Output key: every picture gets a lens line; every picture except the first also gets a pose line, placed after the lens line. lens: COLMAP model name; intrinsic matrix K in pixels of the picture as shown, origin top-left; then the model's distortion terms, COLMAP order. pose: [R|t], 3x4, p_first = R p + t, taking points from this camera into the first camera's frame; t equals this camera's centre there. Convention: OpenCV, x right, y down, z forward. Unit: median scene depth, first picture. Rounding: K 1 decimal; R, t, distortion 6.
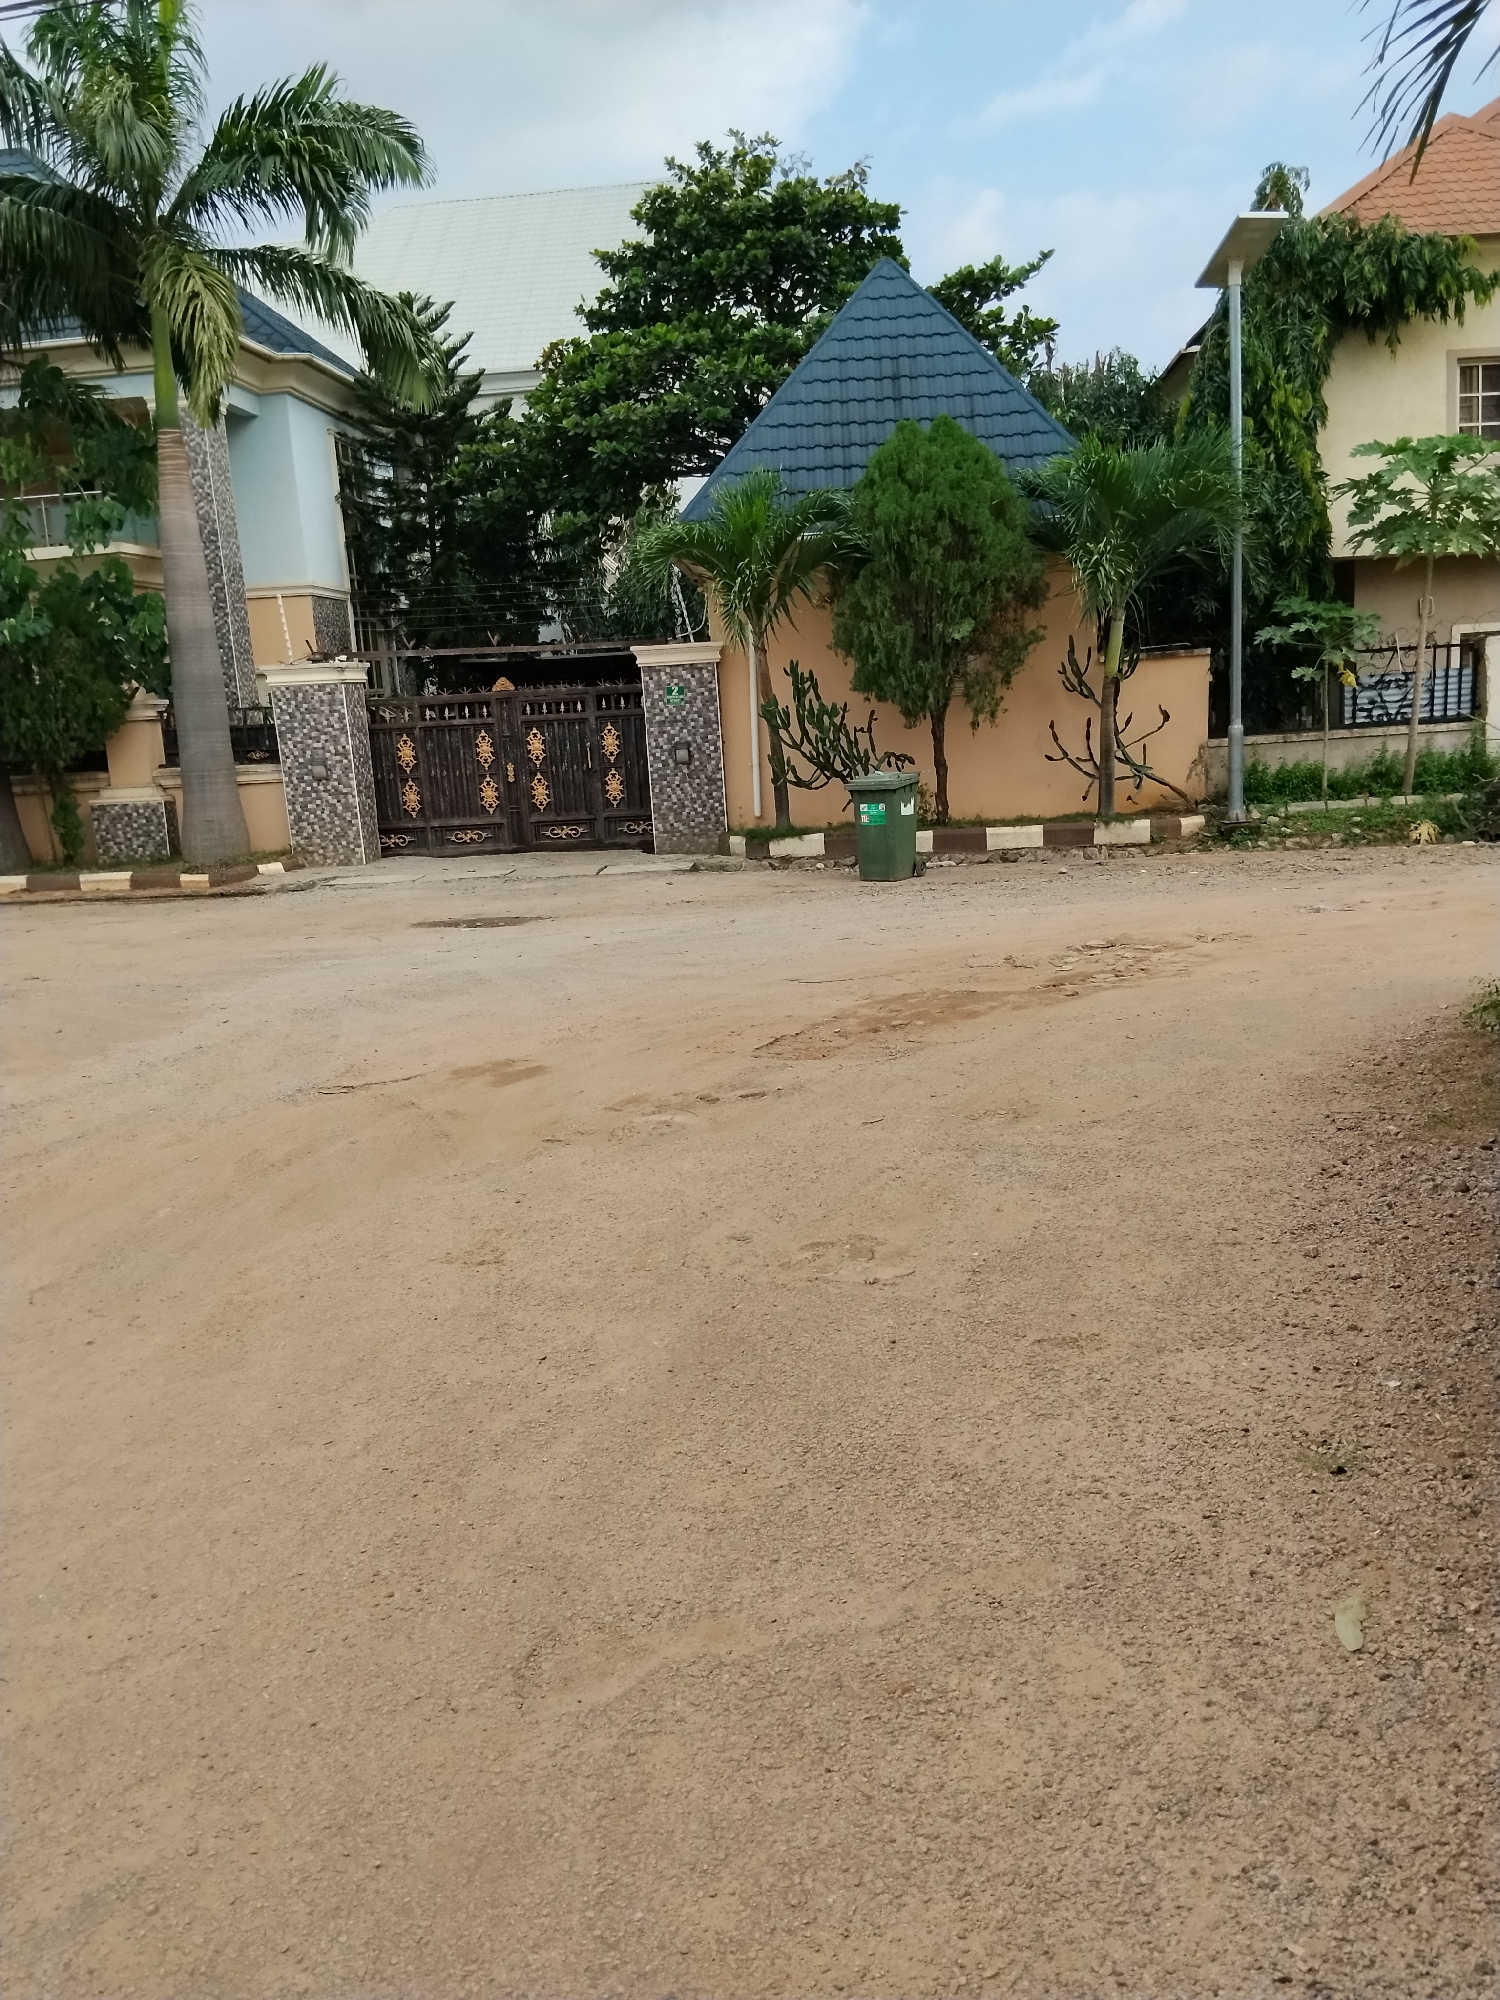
lens RADIAL K [[1687.1, 0, 744.2], [0, 1687.1, 981.7], [0, 0, 1]] dist [0.243479, -0.657921]
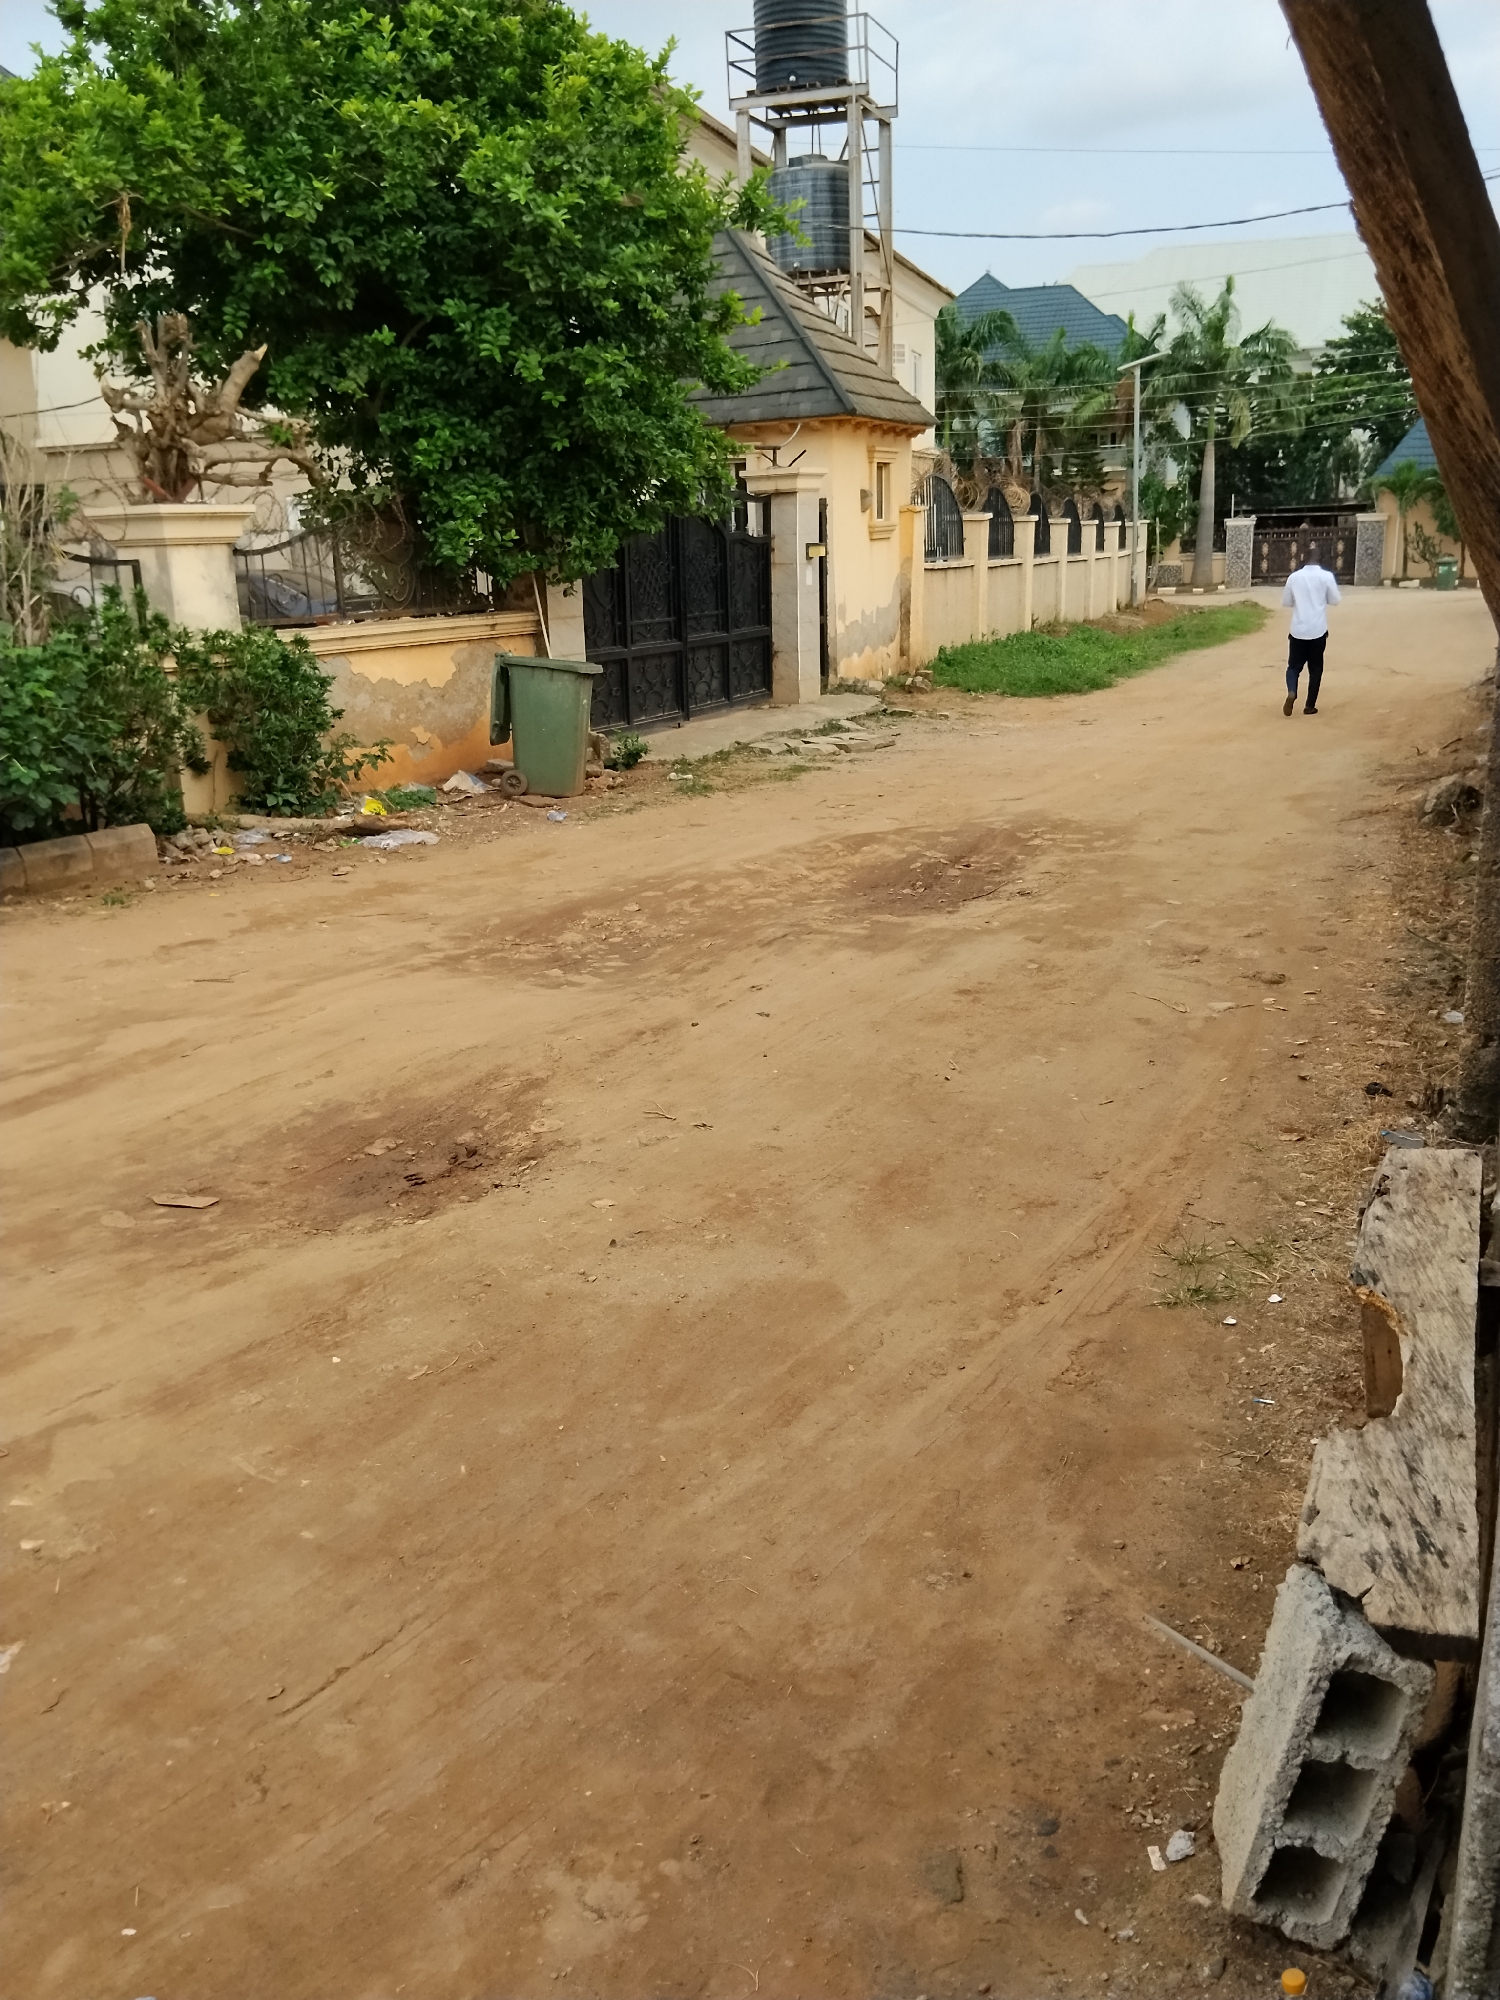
lens RADIAL K [[1700.7, 0, 757.9], [0, 1700.7, 1017.2], [0, 0, 1]] dist [0.093053, -0.209783]
pose [[0.972860, 0.088560, -0.213775, -0.362753], [-0.061660, 0.989676, 0.129383, 0.347930], [0.223026, -0.112691, 0.968277, -2.231359]]
